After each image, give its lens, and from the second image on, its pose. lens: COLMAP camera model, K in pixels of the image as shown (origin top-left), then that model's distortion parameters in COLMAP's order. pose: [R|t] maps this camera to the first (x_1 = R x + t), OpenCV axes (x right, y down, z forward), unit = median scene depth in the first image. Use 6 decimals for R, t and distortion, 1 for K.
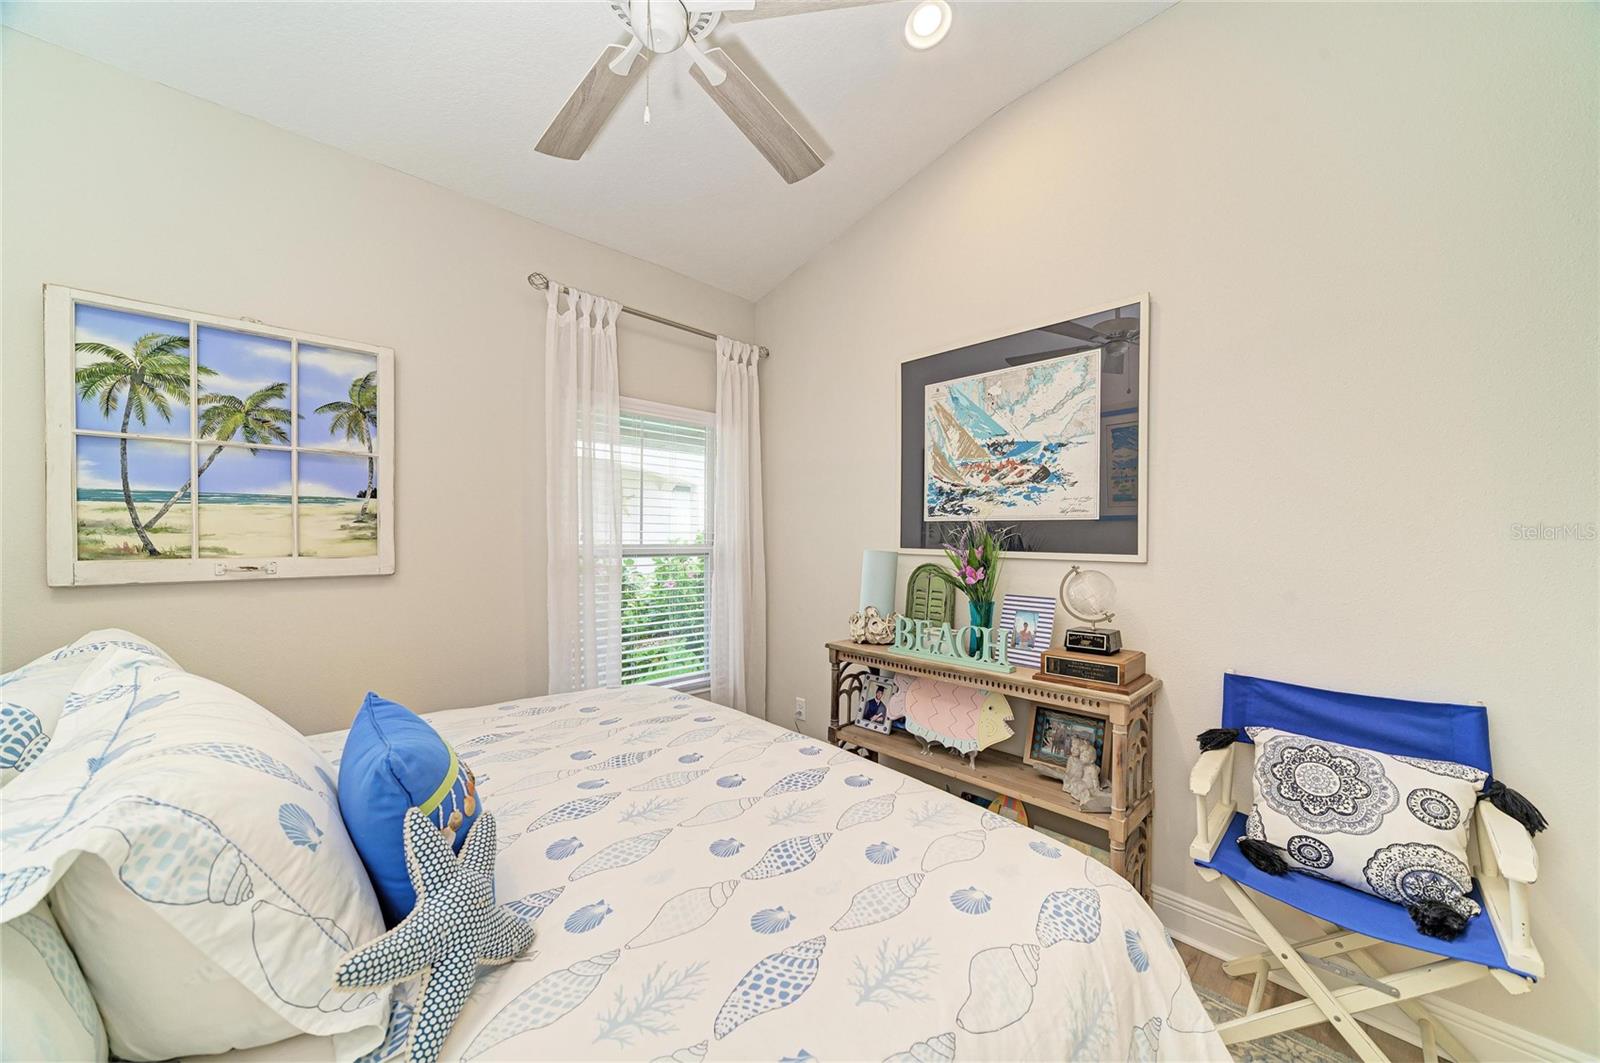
lens RADIAL K [[566.6, 0, 794.3], [0, 566.6, 538.6], [0, 0, 1]] dist [-0.013017, 0.000192]
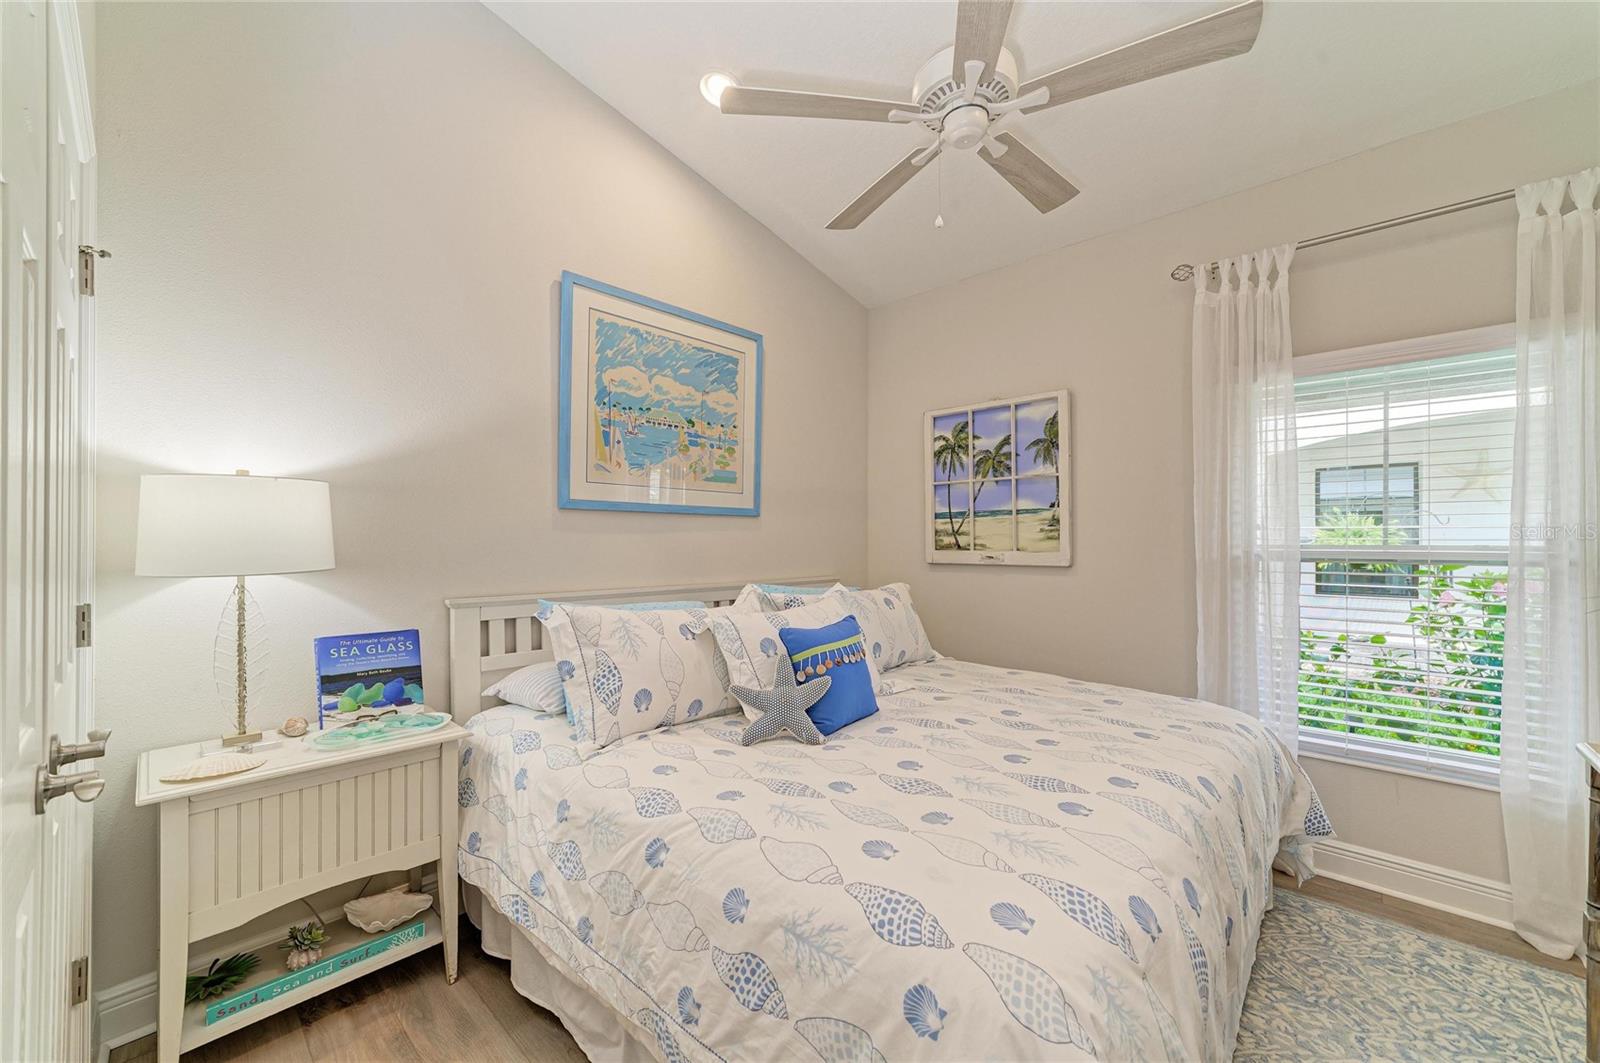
lens RADIAL K [[623.8, 0, 795.7], [0, 623.8, 534.8], [0, 0, 1]] dist [-0.011632, 0.003978]
pose [[0.043388, -0.011176, -0.998996, 0.791766], [-0.000058, 0.999937, -0.011189, 0.009835], [0.999058, 0.000544, 0.043385, 0.389986]]
